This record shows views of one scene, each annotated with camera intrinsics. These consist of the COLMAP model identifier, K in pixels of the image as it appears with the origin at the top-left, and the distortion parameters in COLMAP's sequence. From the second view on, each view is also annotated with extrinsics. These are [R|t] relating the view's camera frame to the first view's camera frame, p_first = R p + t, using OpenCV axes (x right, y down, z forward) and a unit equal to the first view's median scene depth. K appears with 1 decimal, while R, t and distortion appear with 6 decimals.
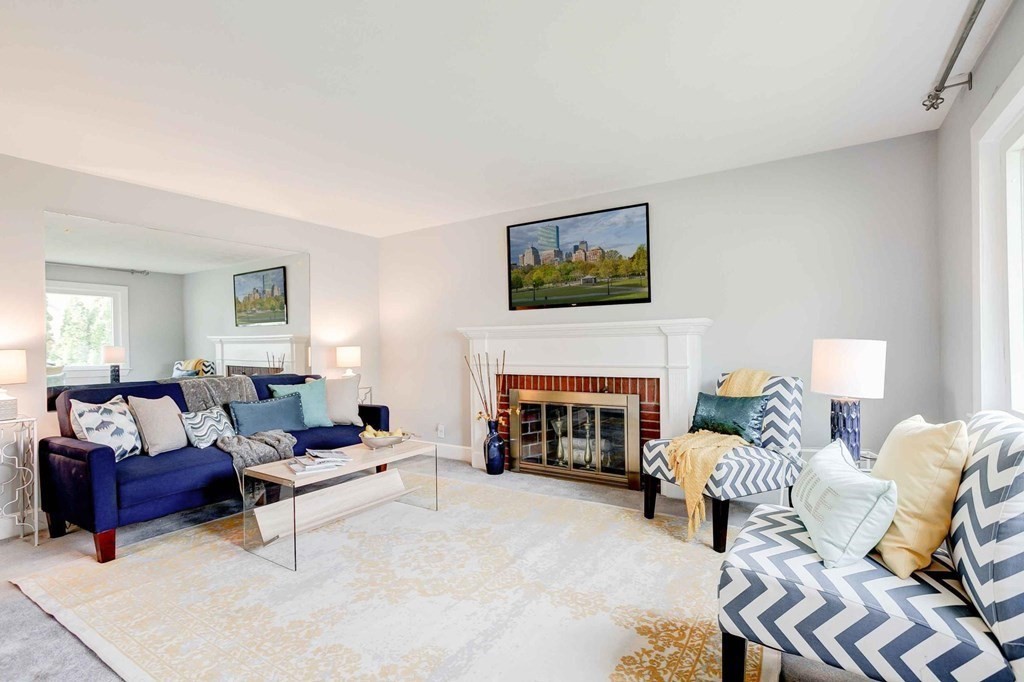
lens RADIAL K [[493.2, 0, 507.1], [0, 493.2, 342.2], [0, 0, 1]] dist [-0.055155, 0.036464]
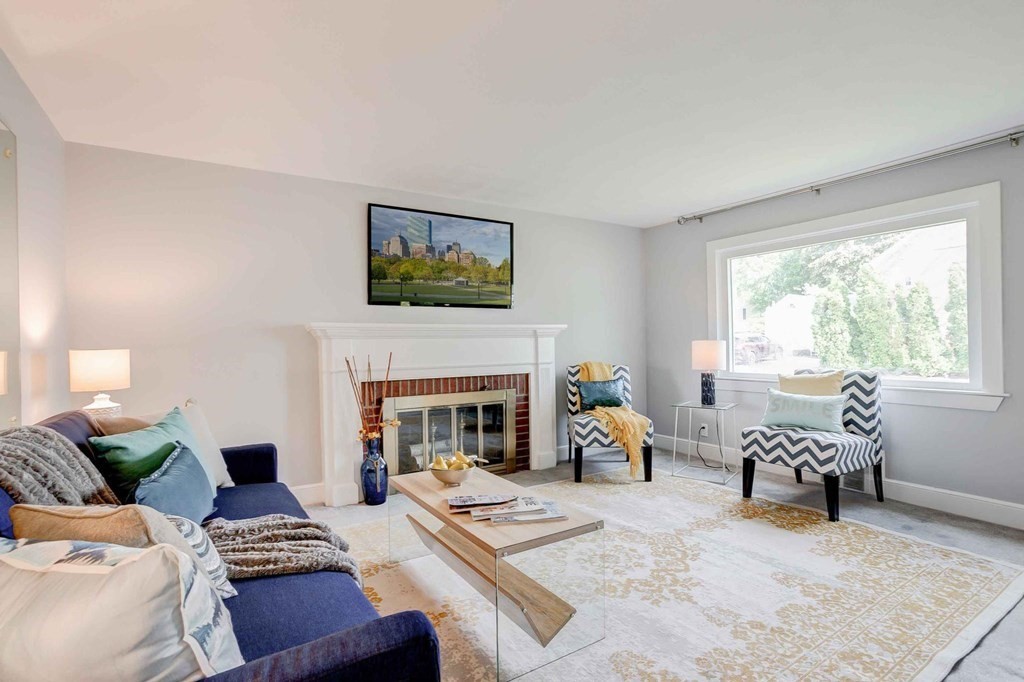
lens RADIAL K [[493.2, 0, 507.1], [0, 493.2, 342.2], [0, 0, 1]] dist [-0.055155, 0.036464]
pose [[0.411288, 0.008213, 0.911469, -0.750355], [0.004159, 0.999932, -0.010886, 0.010063], [-0.911496, 0.008268, 0.411226, 0.514745]]
